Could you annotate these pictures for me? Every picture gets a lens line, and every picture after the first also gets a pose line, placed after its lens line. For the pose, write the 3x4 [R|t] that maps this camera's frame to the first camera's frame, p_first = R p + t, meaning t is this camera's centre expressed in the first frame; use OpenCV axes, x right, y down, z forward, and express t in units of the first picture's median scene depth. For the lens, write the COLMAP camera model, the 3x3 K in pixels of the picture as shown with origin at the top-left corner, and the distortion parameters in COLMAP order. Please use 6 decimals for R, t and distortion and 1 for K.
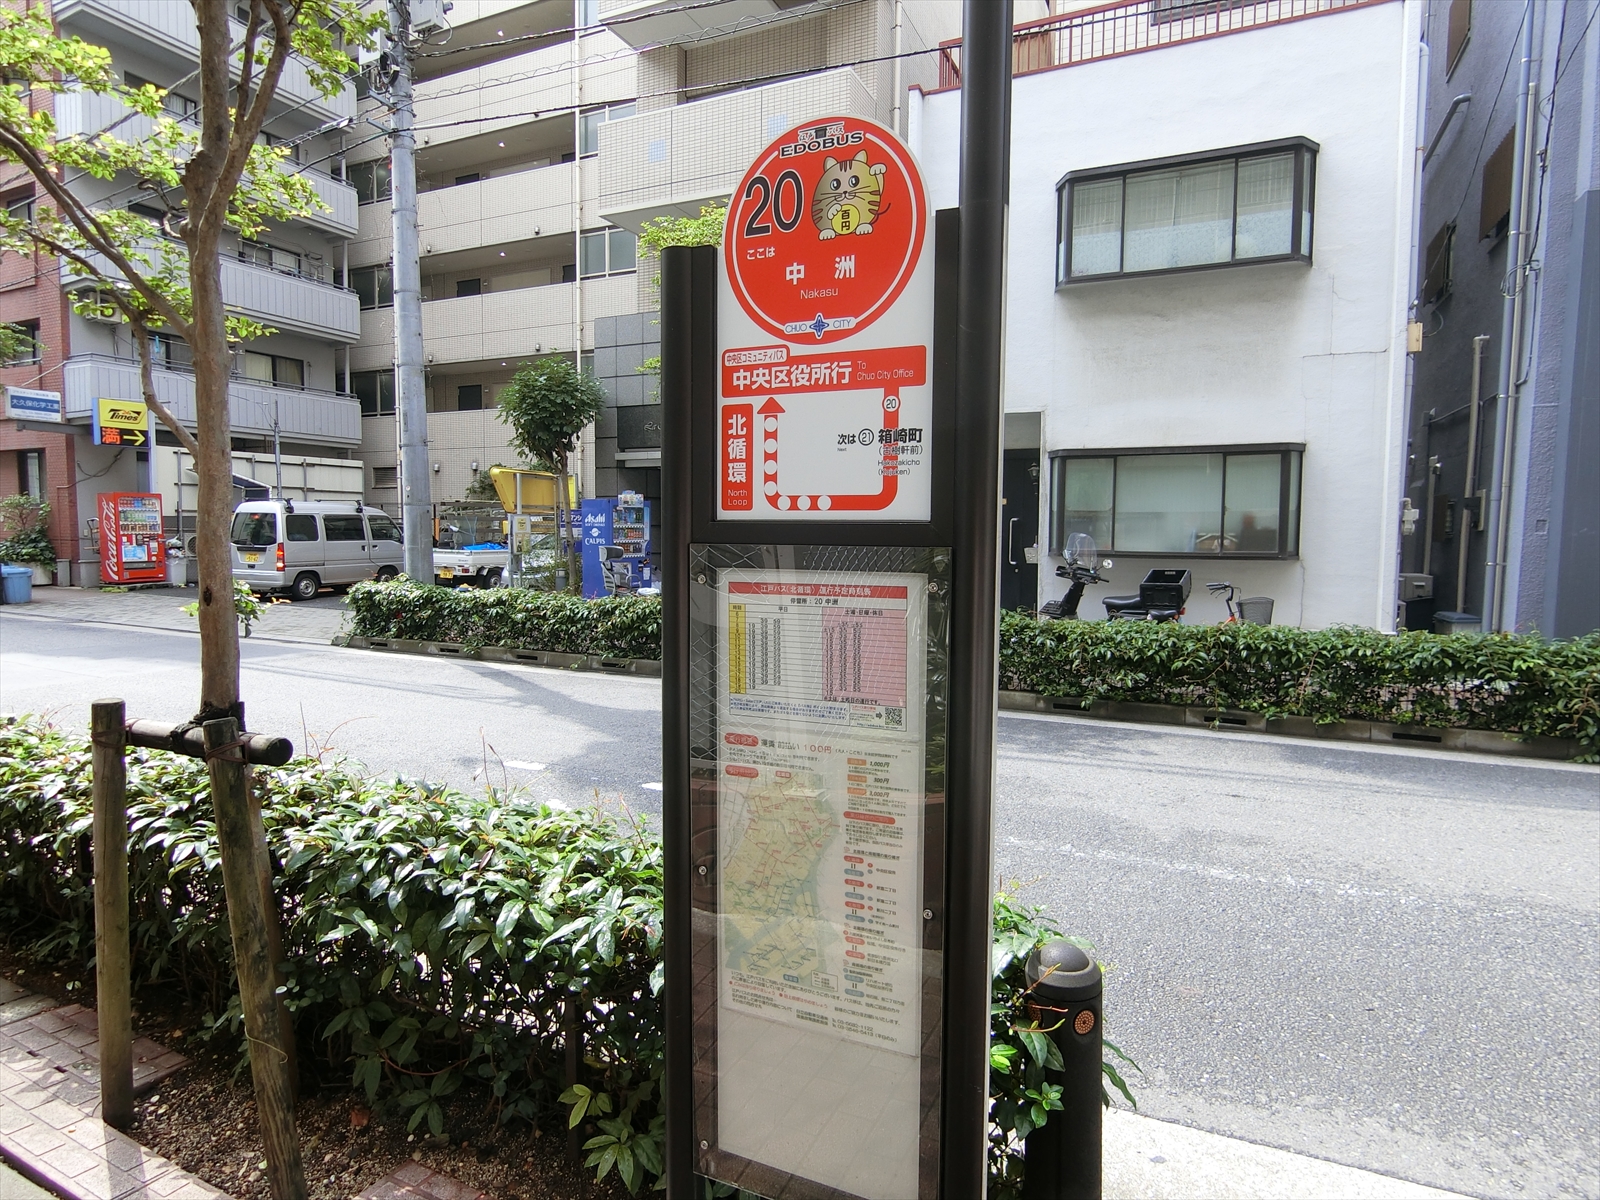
lens RADIAL K [[907.8, 0, 796.7], [0, 907.8, 606.2], [0, 0, 1]] dist [-0.003226, 0.000126]
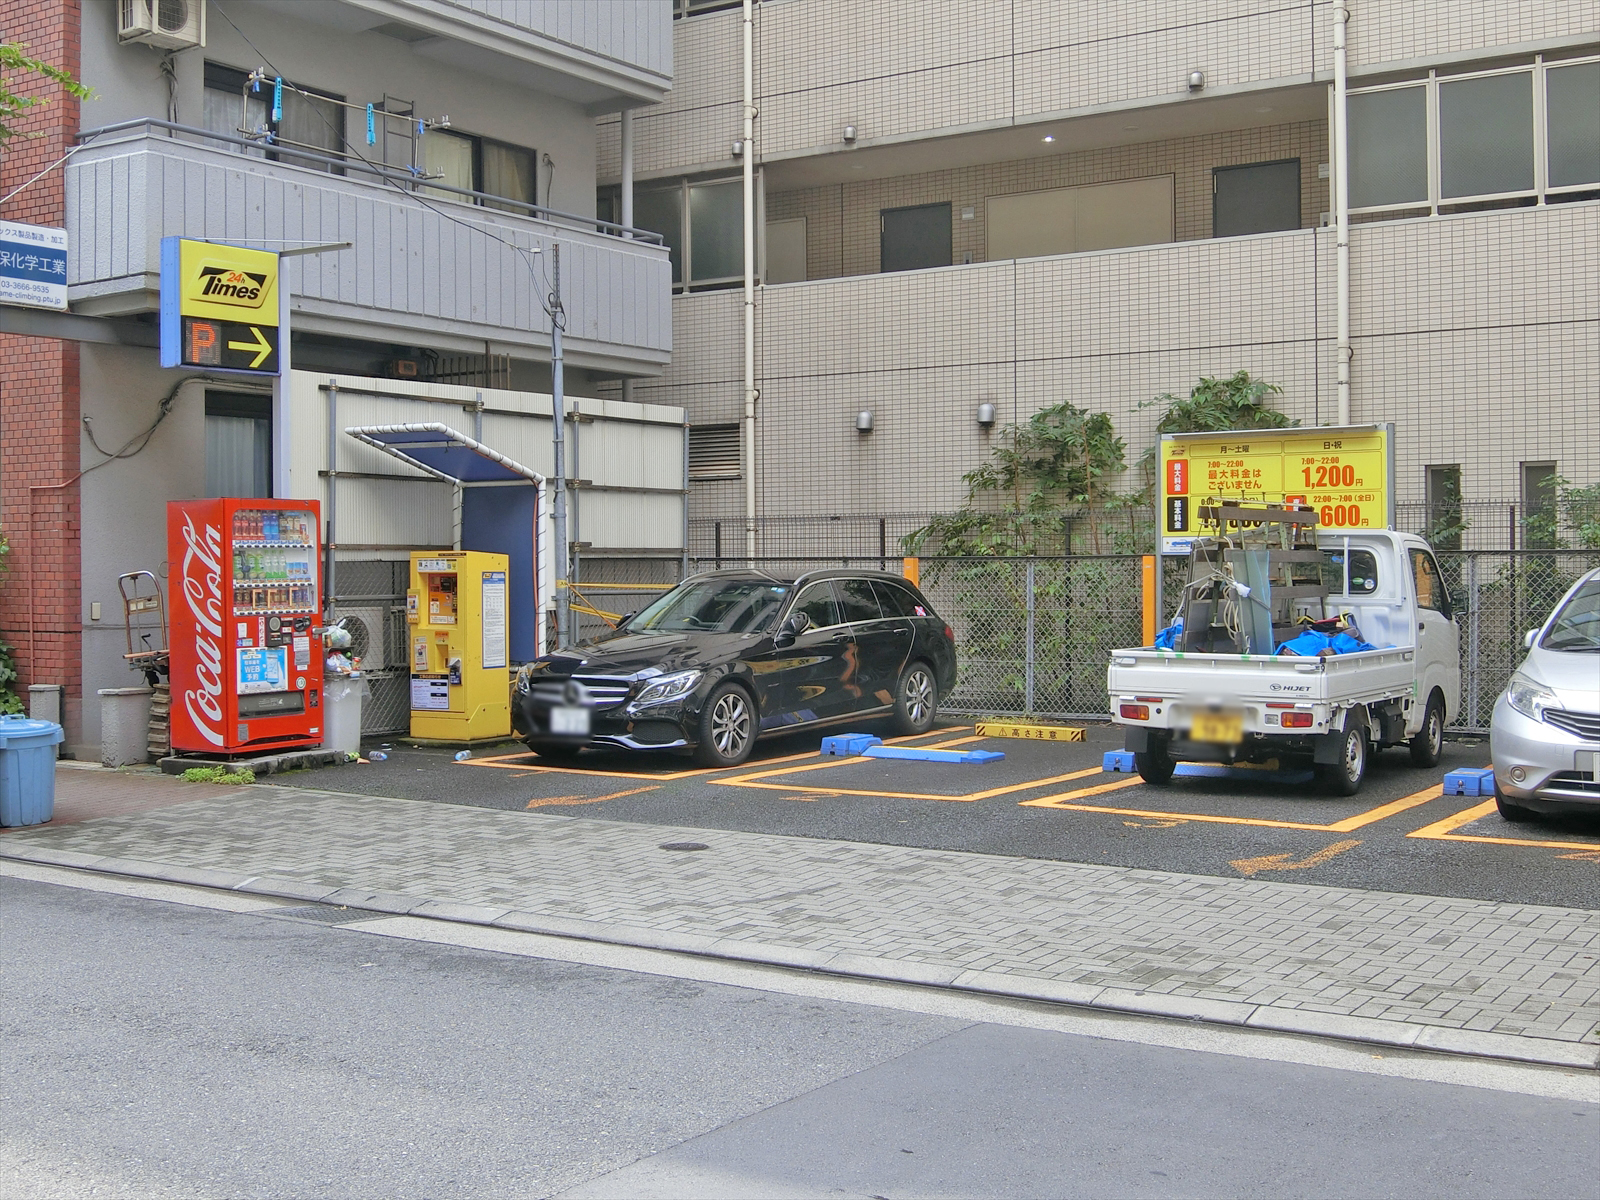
lens RADIAL K [[1961.8, 0, 801.9], [0, 1961.8, 592.7], [0, 0, 1]] dist [-0.016157, 0.000000]
pose [[0.991524, -0.012209, -0.129349, -0.410517], [0.002984, 0.997452, -0.071275, -0.032172], [0.129890, 0.070285, 0.989034, 0.263385]]
